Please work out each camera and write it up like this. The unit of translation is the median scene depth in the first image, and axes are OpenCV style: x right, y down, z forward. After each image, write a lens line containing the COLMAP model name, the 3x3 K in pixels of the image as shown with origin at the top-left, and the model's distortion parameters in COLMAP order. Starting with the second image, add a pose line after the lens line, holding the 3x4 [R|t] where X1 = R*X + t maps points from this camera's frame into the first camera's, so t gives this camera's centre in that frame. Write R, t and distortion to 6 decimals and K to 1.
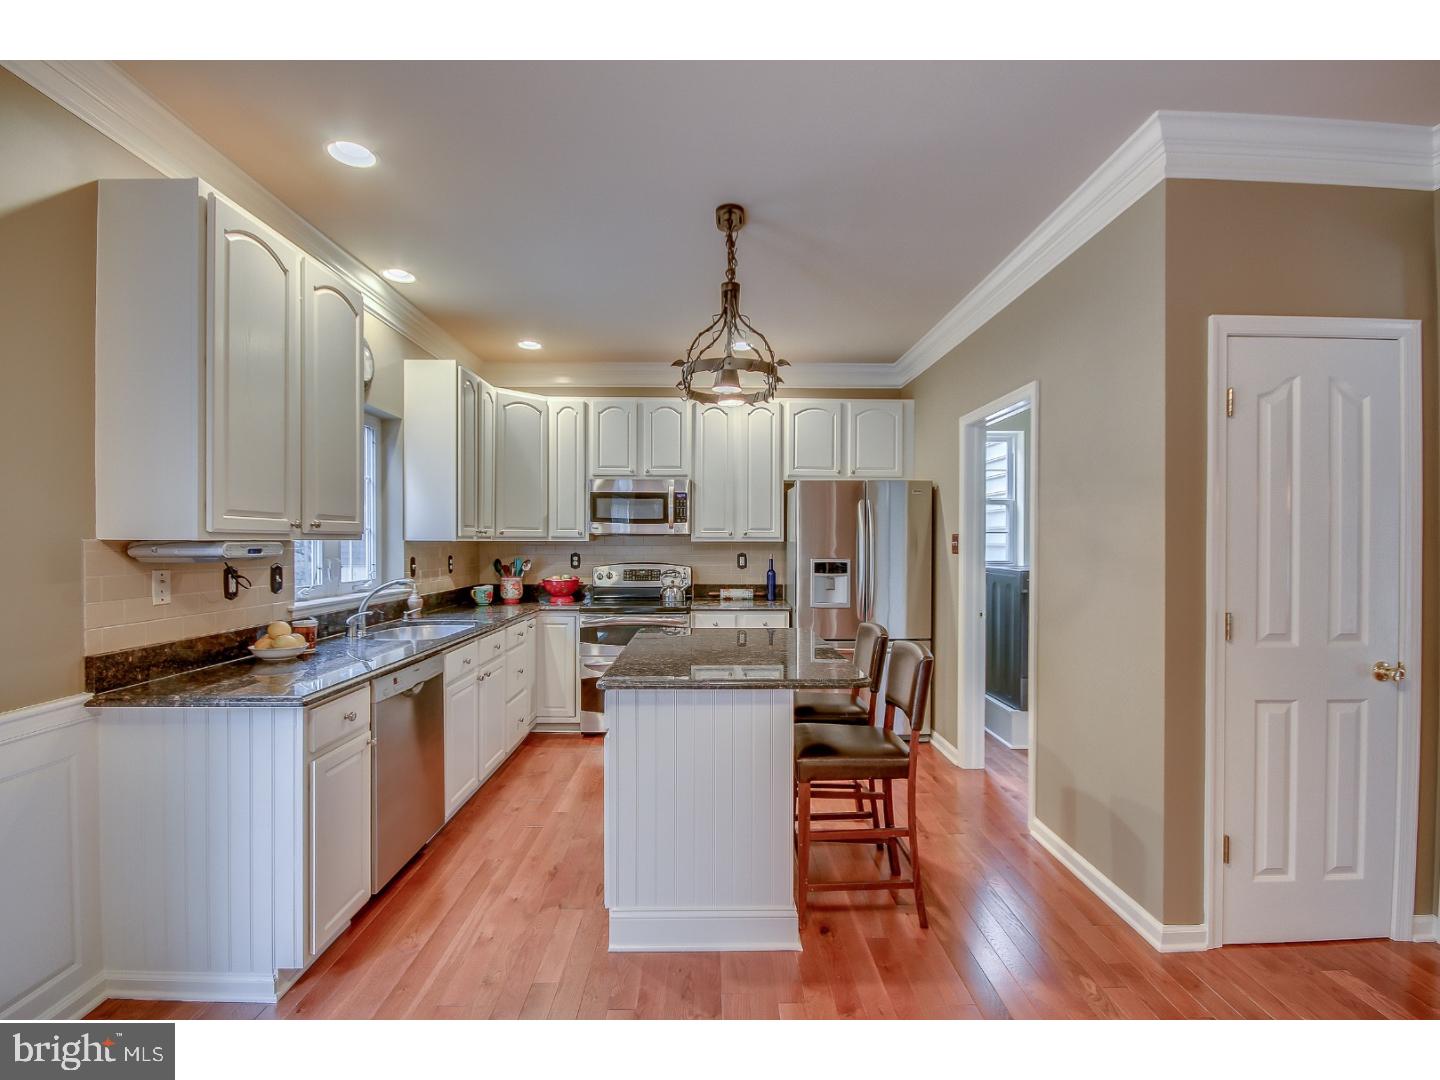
lens RADIAL K [[660.3, 0, 718.8], [0, 660.3, 547.5], [0, 0, 1]] dist [-0.000812, -0.000178]
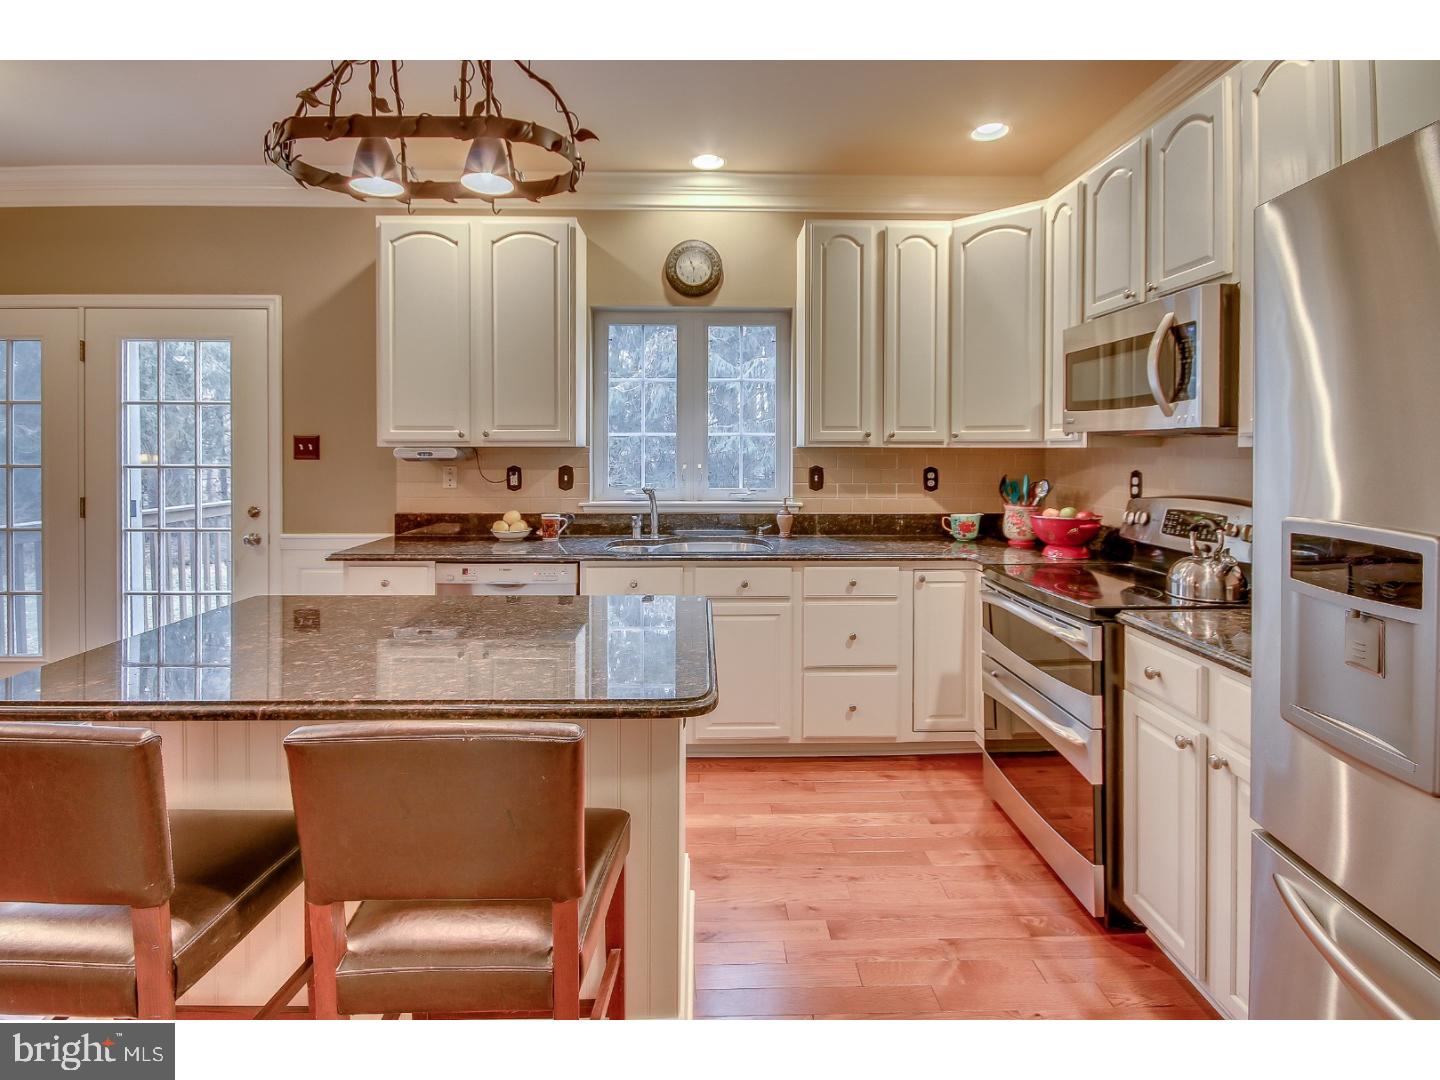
lens RADIAL K [[687.9, 0, 700.4], [0, 687.9, 455.5], [0, 0, 1]] dist [0.000164, 0.000075]
pose [[0.017328, 0.007963, -0.999818, 0.423153], [-0.010740, 0.999912, 0.007778, -0.005076], [0.999792, 0.010603, 0.017412, 0.850154]]
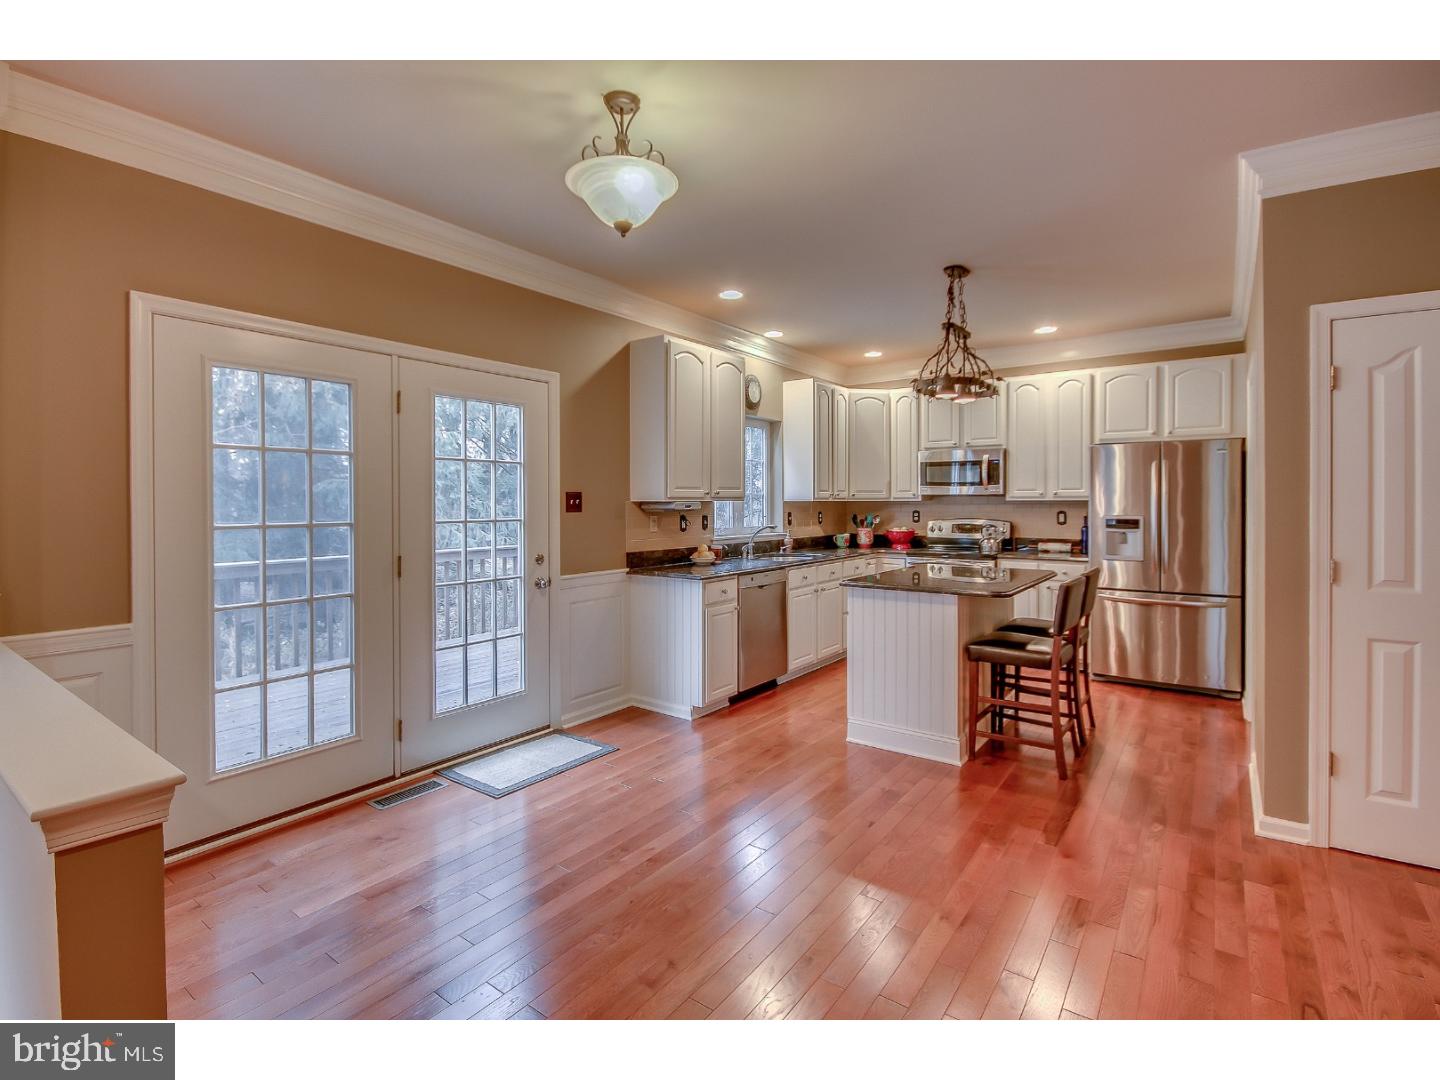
lens RADIAL K [[669.6, 0, 722.2], [0, 669.6, 507.1], [0, 0, 1]] dist [0.002433, 0.000495]
pose [[0.798858, 0.000070, -0.601519, 0.334883], [-0.000670, 0.999999, -0.000774, 0.004688], [0.601519, 0.001022, 0.798858, -0.313330]]
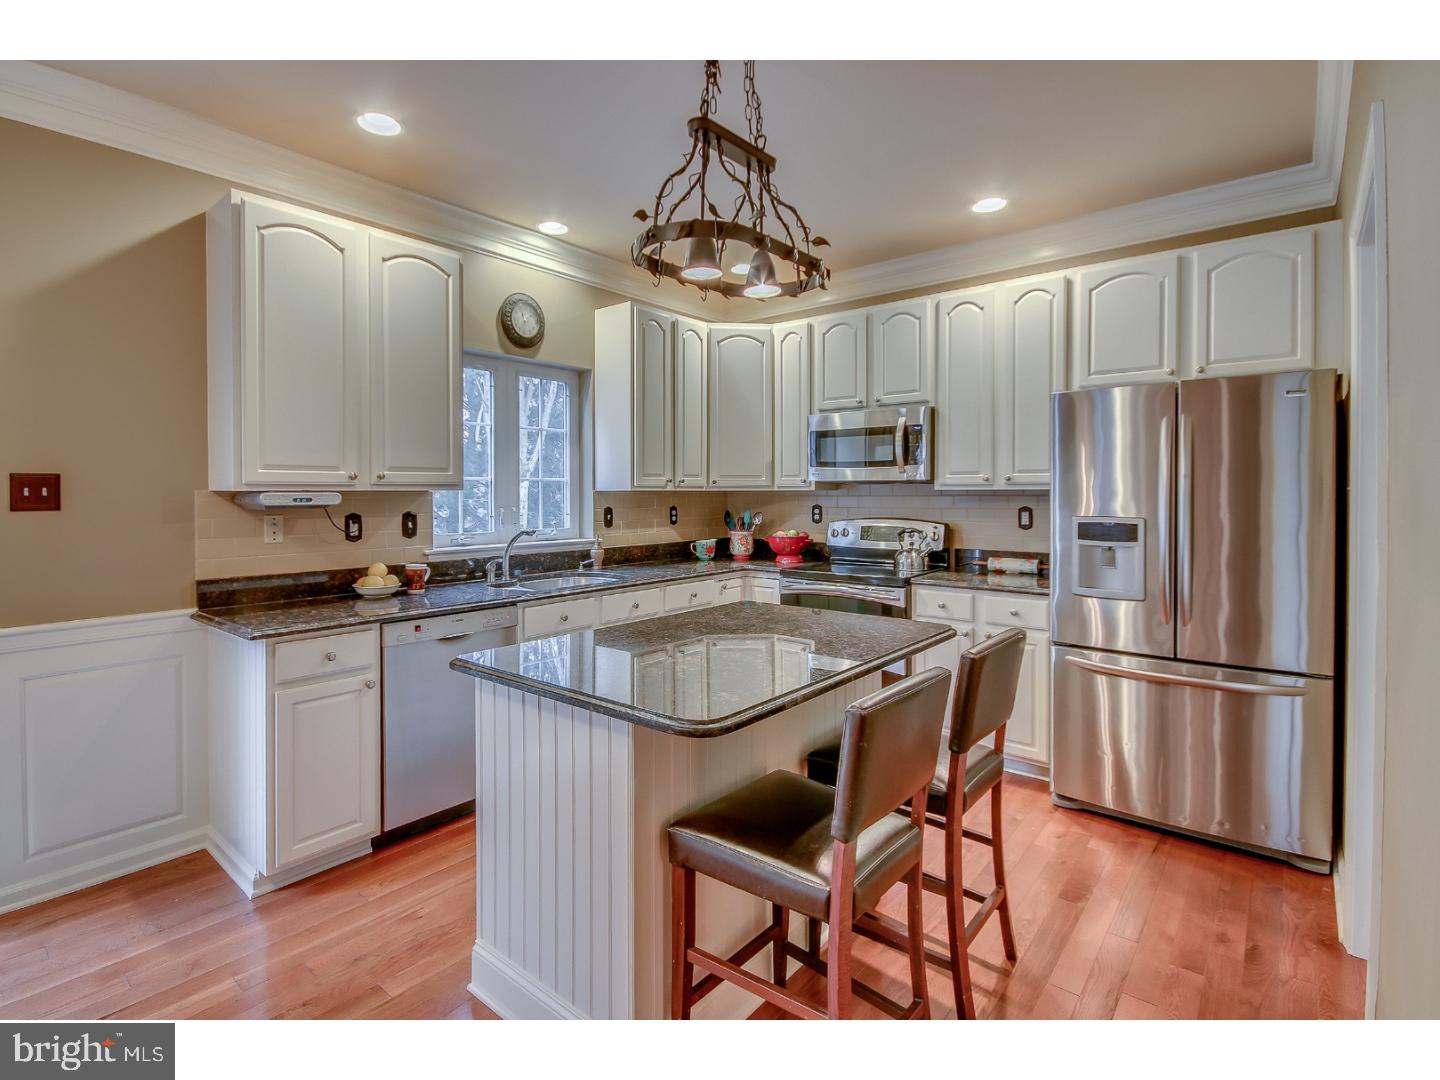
lens RADIAL K [[708.5, 0, 688.4], [0, 708.5, 500.7], [0, 0, 1]] dist [-0.002127, -0.000108]
pose [[0.754466, 0.003928, -0.656327, 0.332445], [-0.001998, 0.999991, 0.003689, 0.000348], [0.656336, -0.001472, 0.754467, 0.278459]]
